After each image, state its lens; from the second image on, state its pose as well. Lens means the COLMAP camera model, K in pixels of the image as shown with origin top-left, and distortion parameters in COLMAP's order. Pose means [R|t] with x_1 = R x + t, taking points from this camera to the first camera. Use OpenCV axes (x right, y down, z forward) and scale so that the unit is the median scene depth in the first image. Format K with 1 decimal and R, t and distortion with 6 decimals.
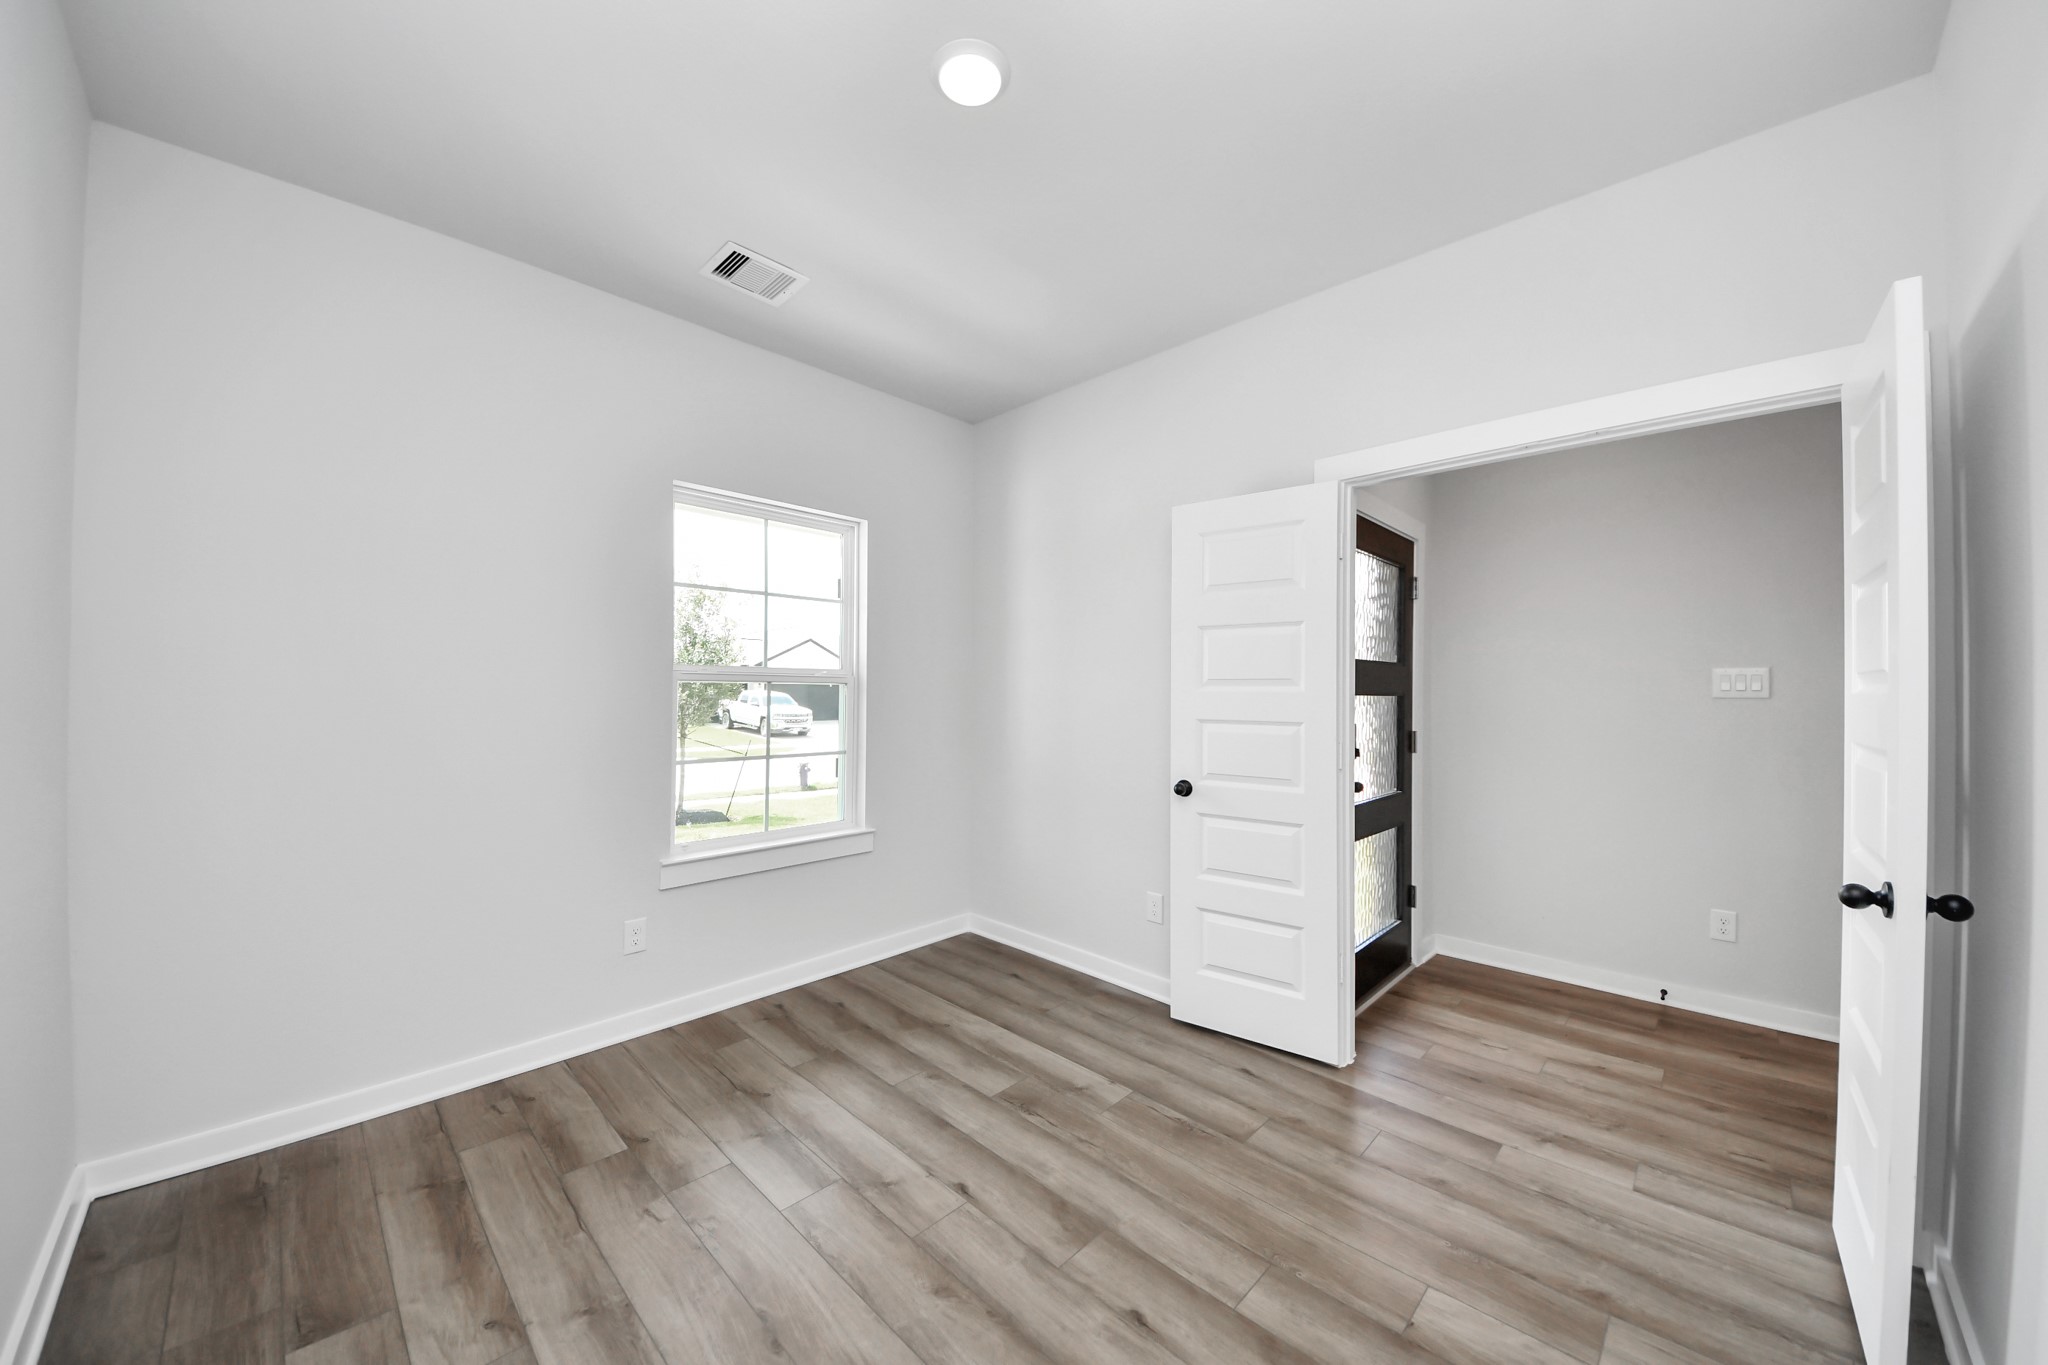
lens RADIAL K [[728.9, 0, 1006.1], [0, 728.9, 686.6], [0, 0, 1]] dist [0.015824, -0.011809]
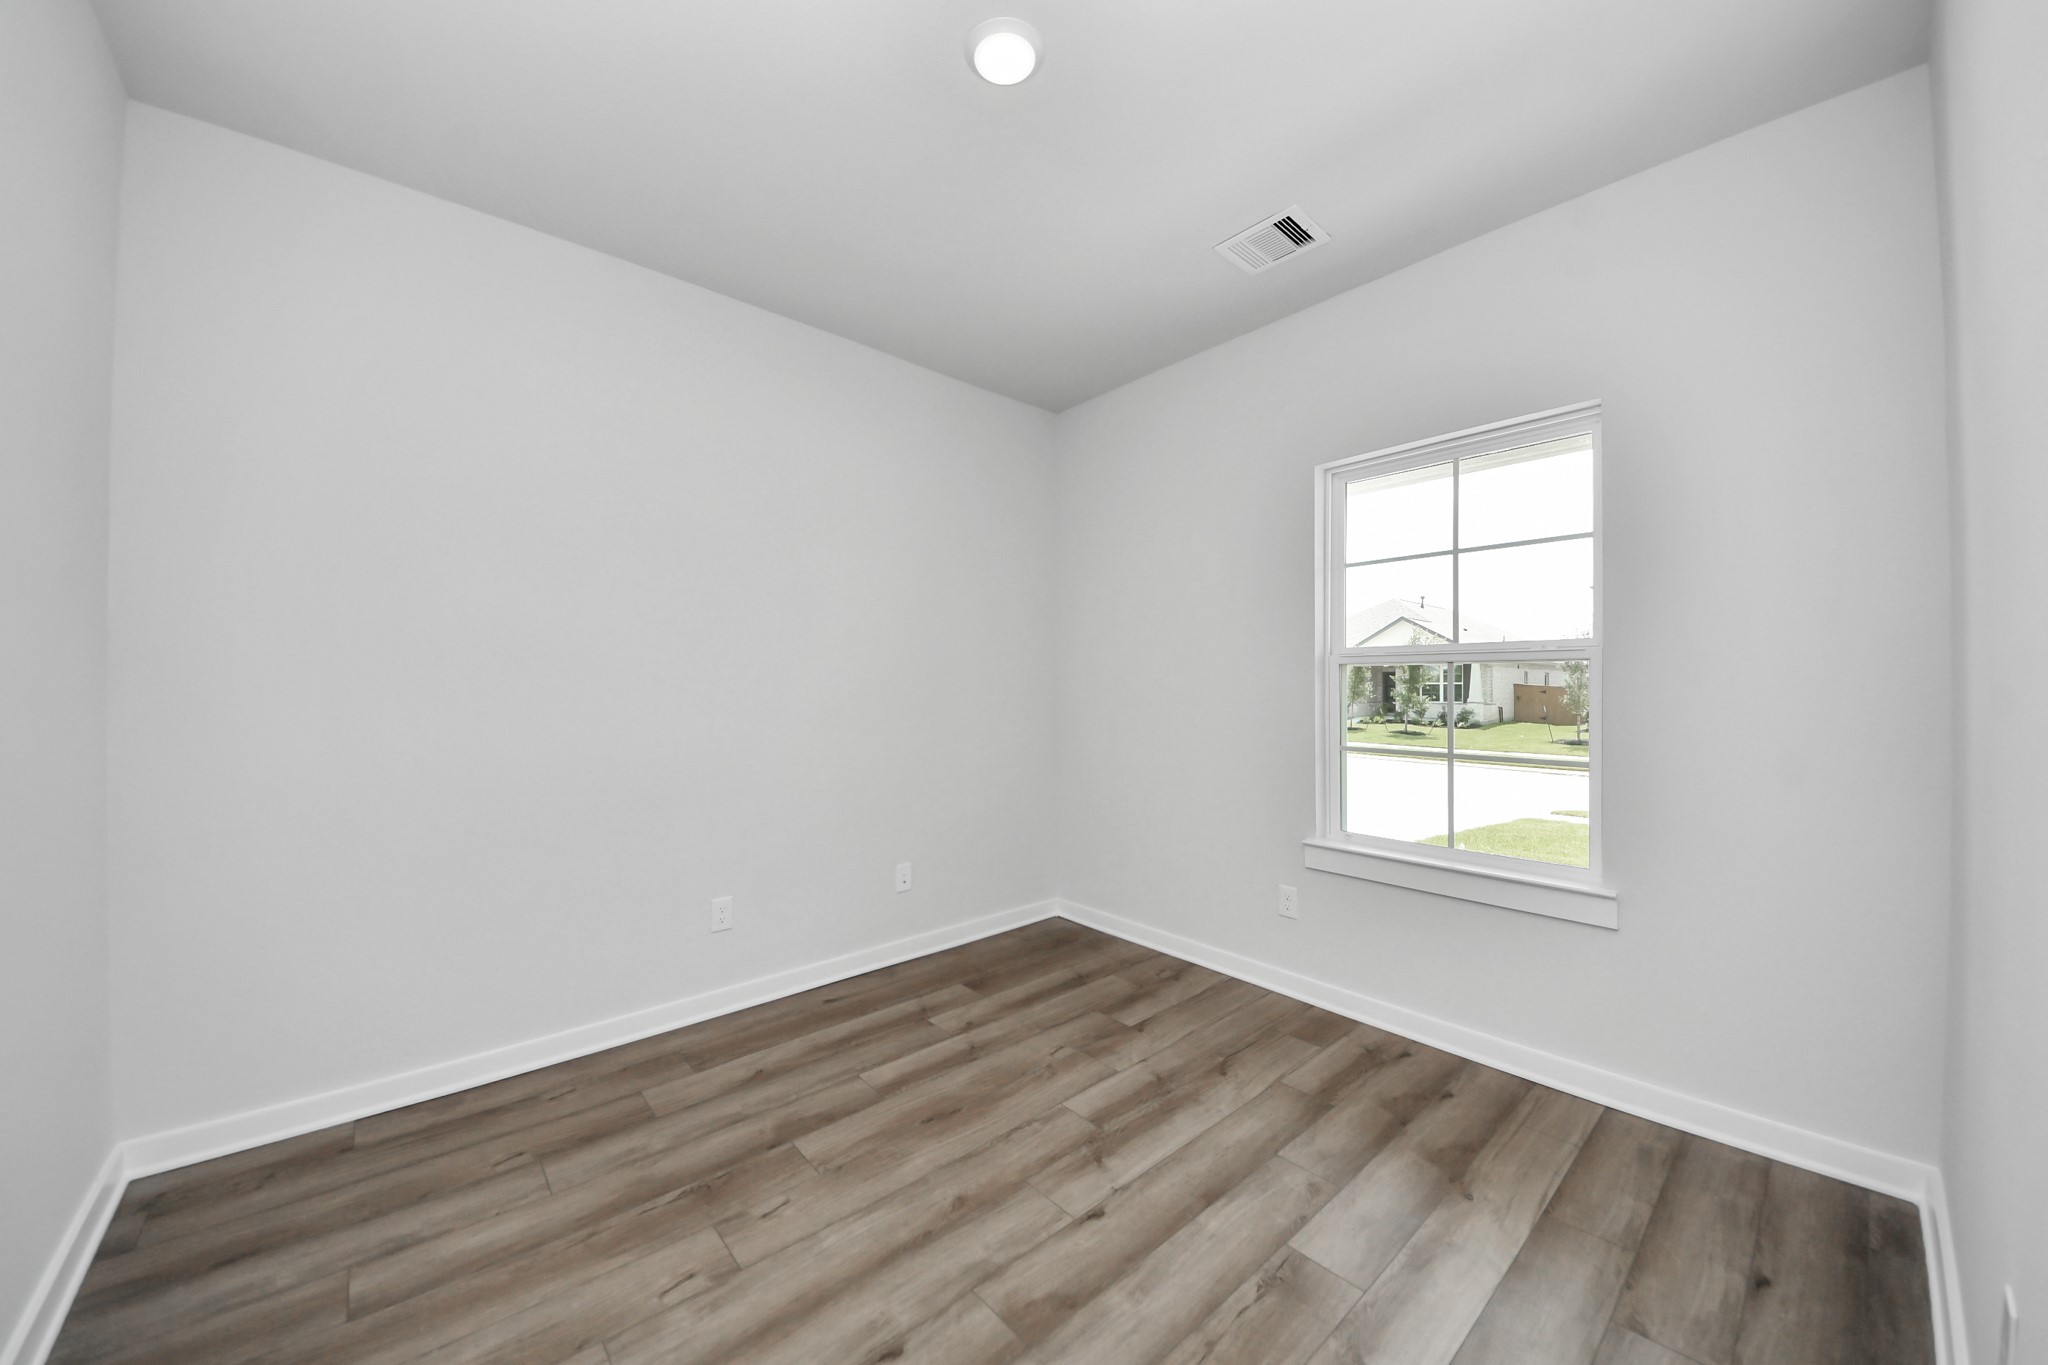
lens RADIAL K [[733.5, 0, 1024.0], [0, 733.5, 682.5], [0, 0, 1]] dist [0.016117, -0.014612]
pose [[-0.054873, -0.004351, -0.998484, 0.778823], [-0.005898, 0.999974, -0.004033, 0.033100], [0.998476, 0.005668, -0.054897, 0.877712]]
